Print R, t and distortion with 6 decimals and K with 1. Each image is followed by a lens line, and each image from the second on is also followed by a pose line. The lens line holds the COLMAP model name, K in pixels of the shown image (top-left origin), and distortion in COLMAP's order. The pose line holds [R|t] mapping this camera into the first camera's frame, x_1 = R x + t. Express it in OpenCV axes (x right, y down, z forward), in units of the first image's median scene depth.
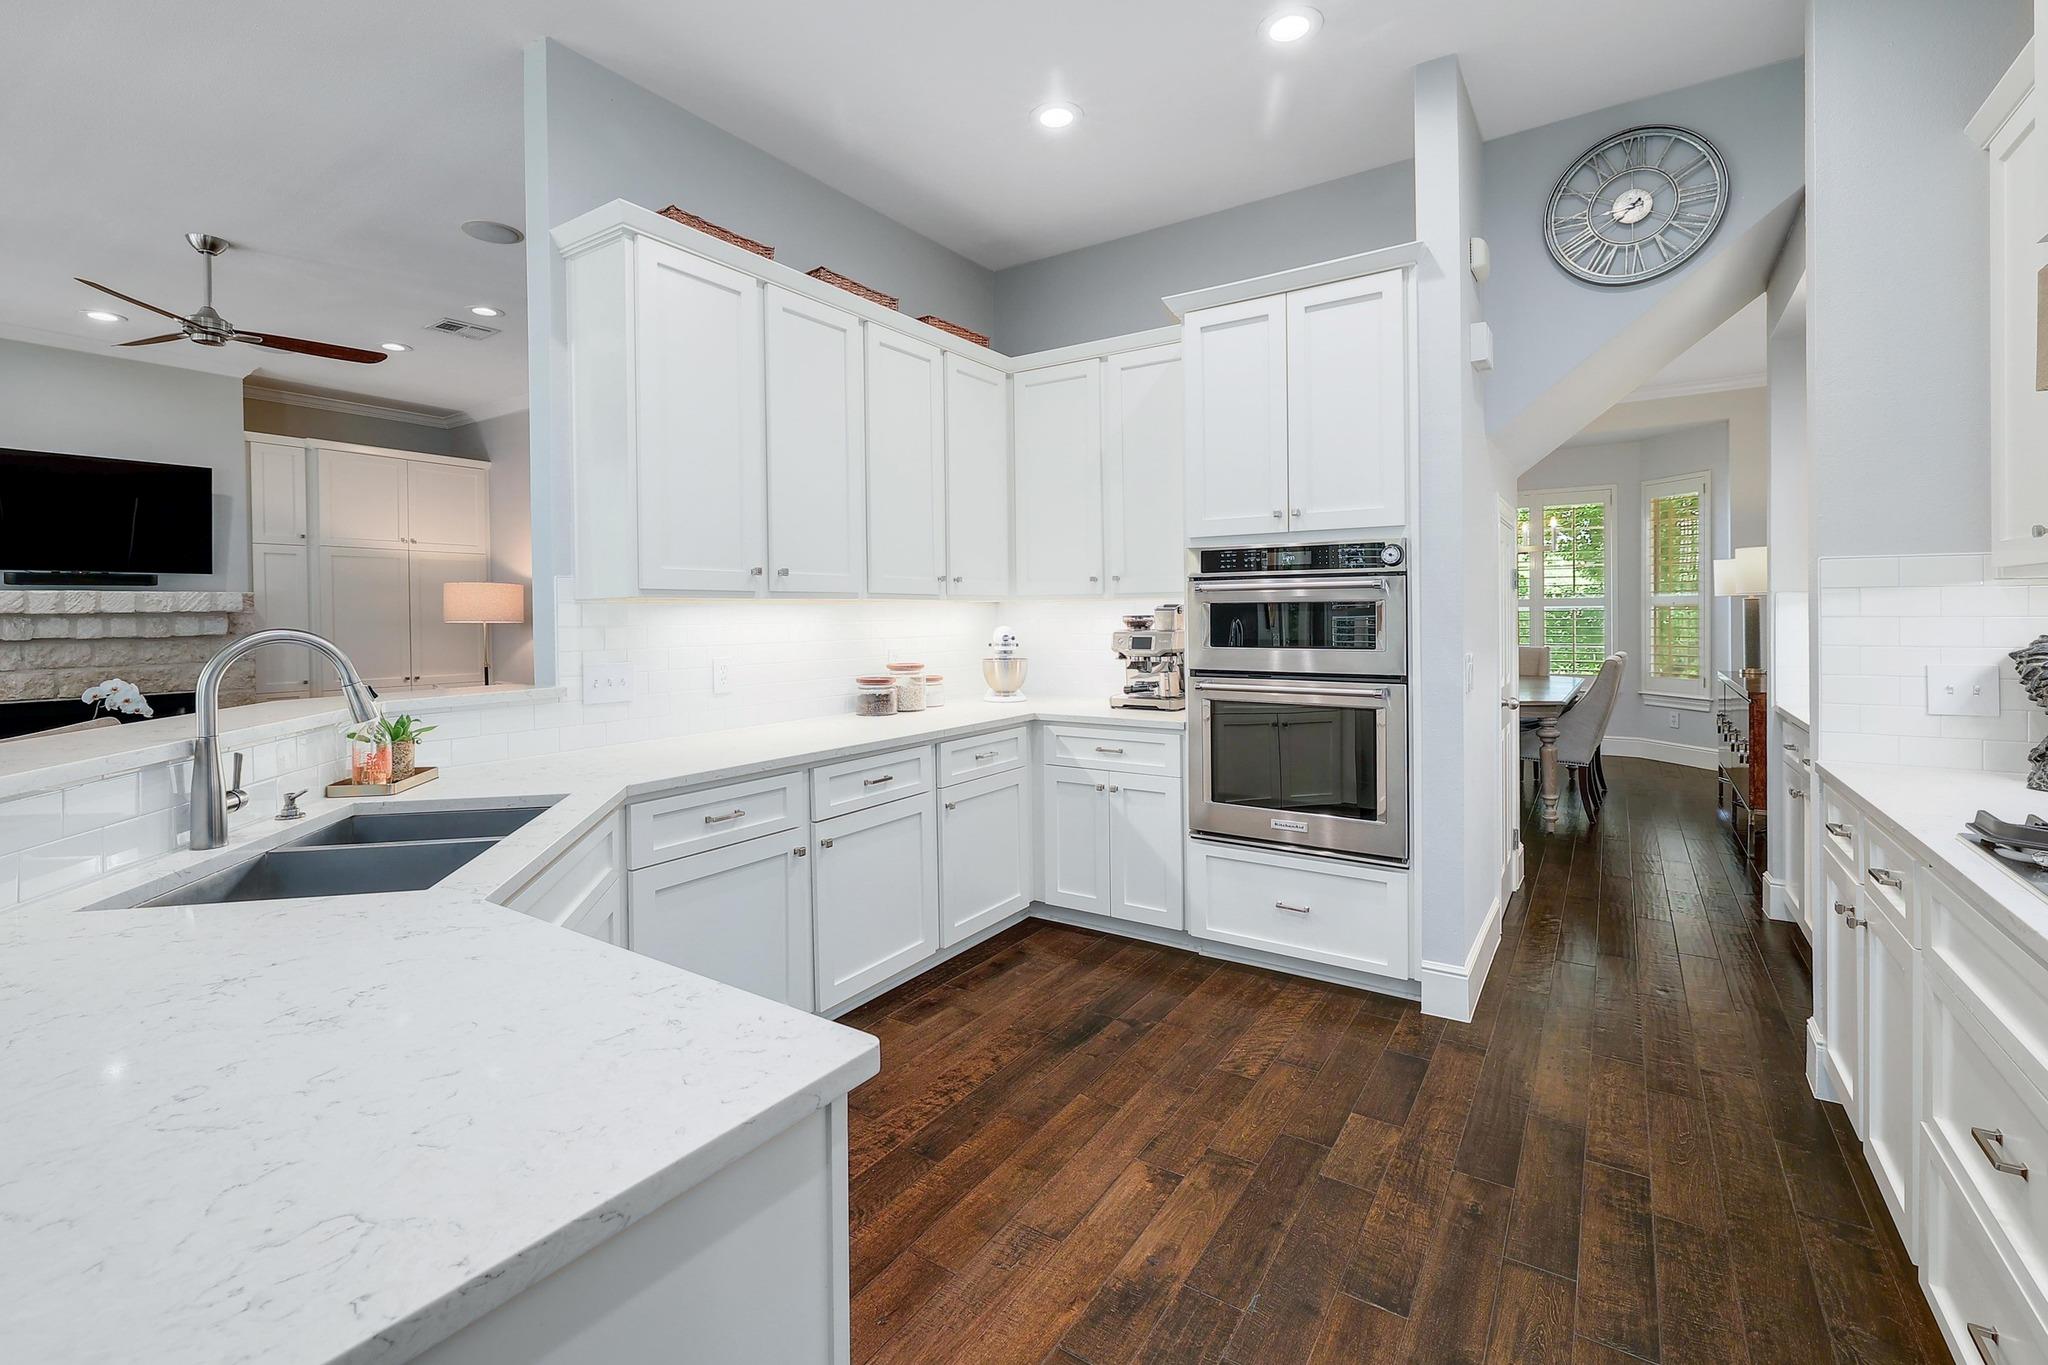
lens RADIAL K [[907.4, 0, 1020.2], [0, 907.4, 590.8], [0, 0, 1]] dist [0.001858, -0.000637]
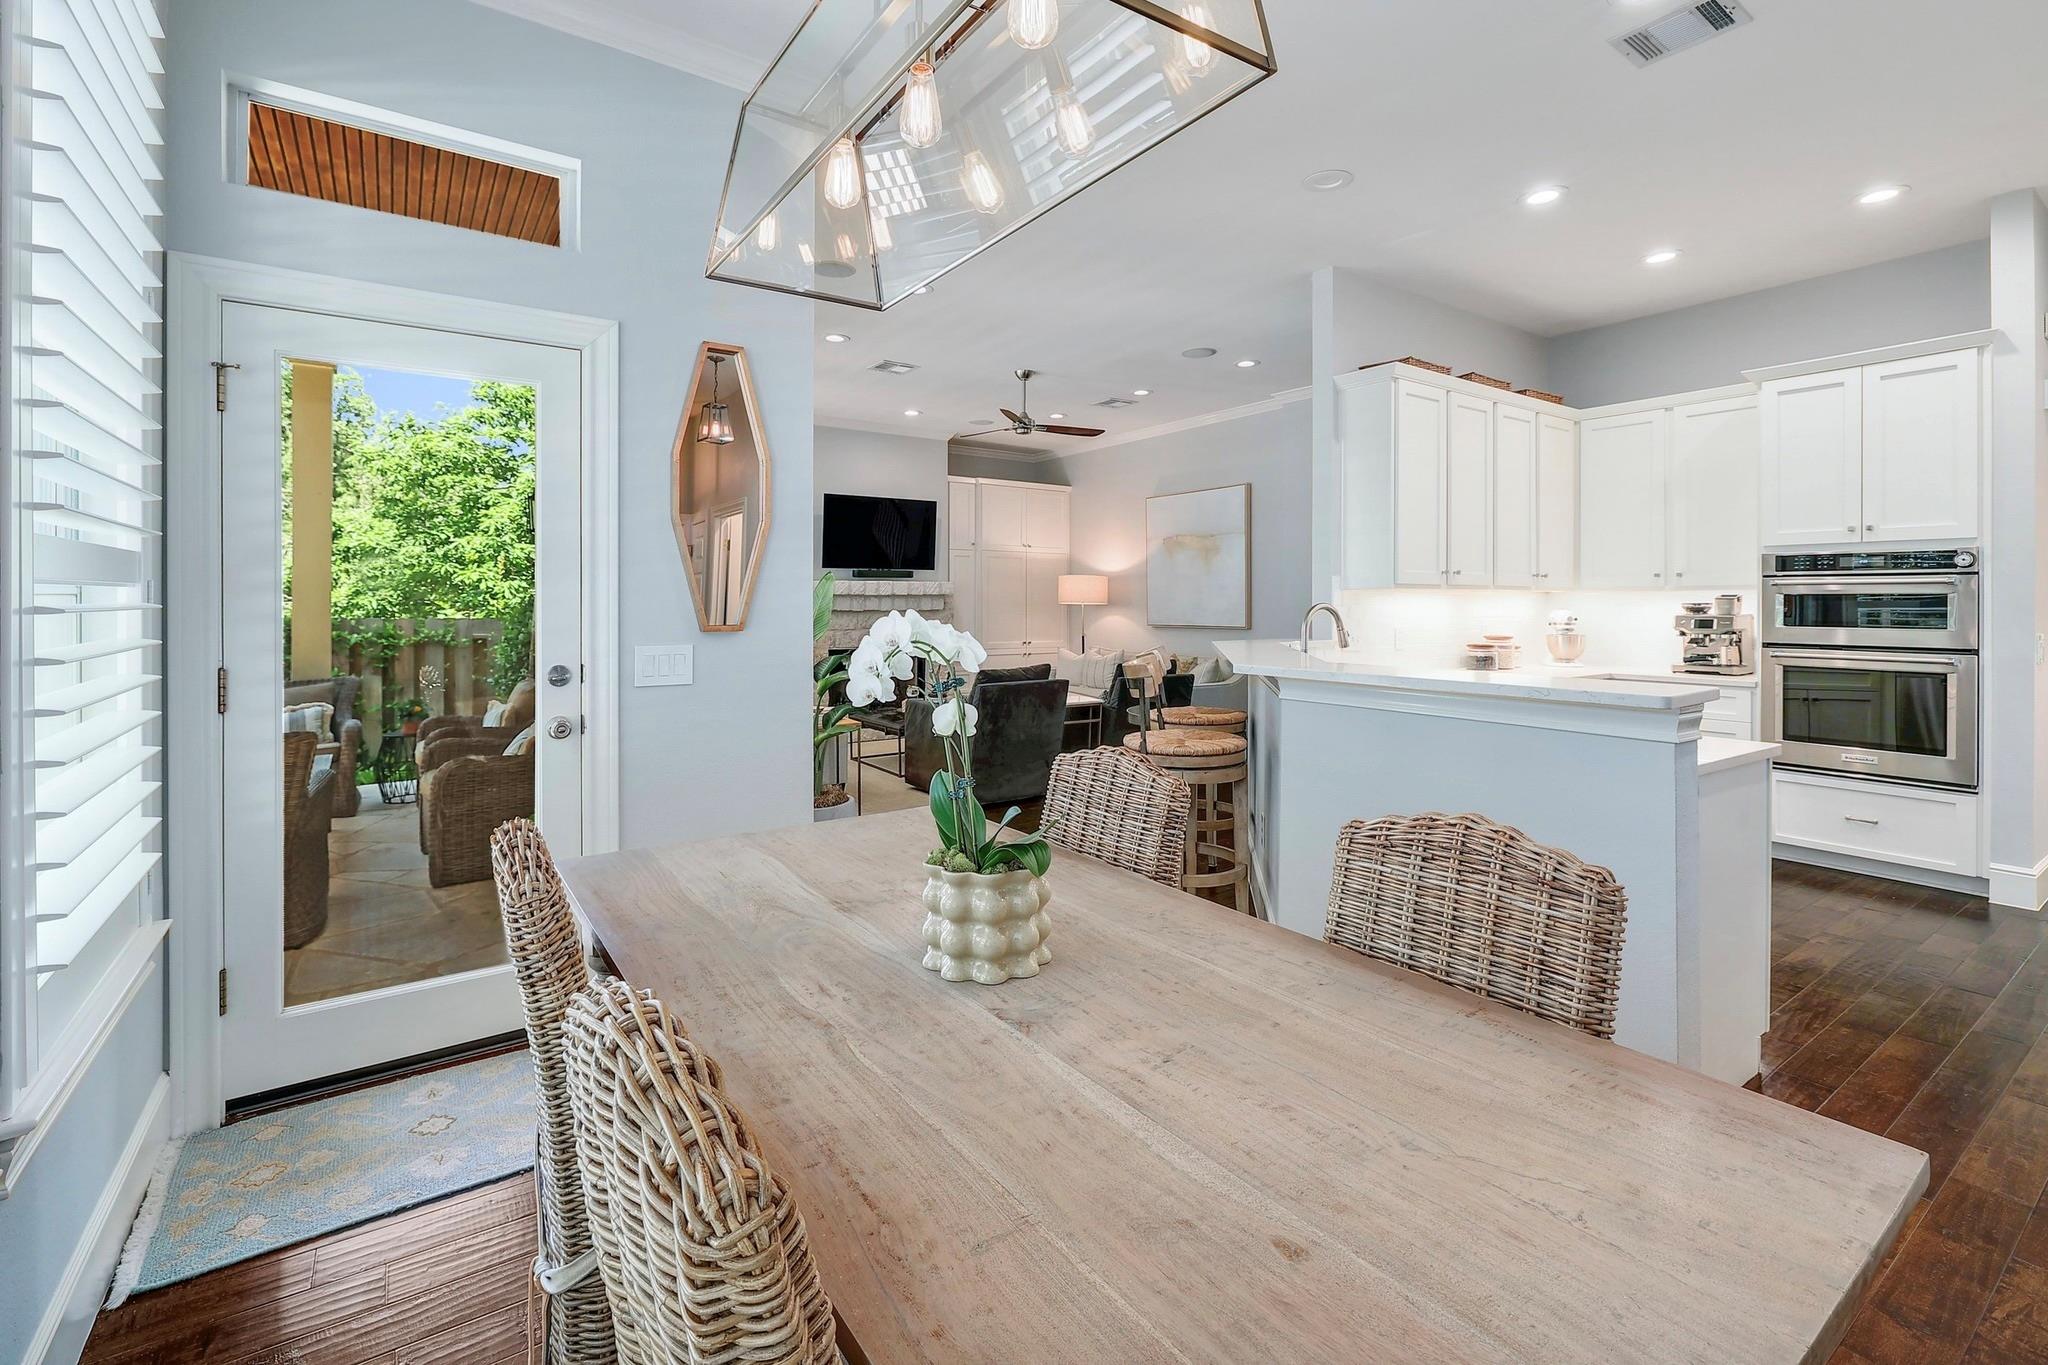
lens RADIAL K [[907.4, 0, 1020.2], [0, 907.4, 590.8], [0, 0, 1]] dist [0.001858, -0.000637]
pose [[0.931446, 0.006455, -0.363822, -0.336532], [-0.001650, 0.999907, 0.013517, -0.007374], [0.363875, -0.011990, 0.931371, -0.638840]]
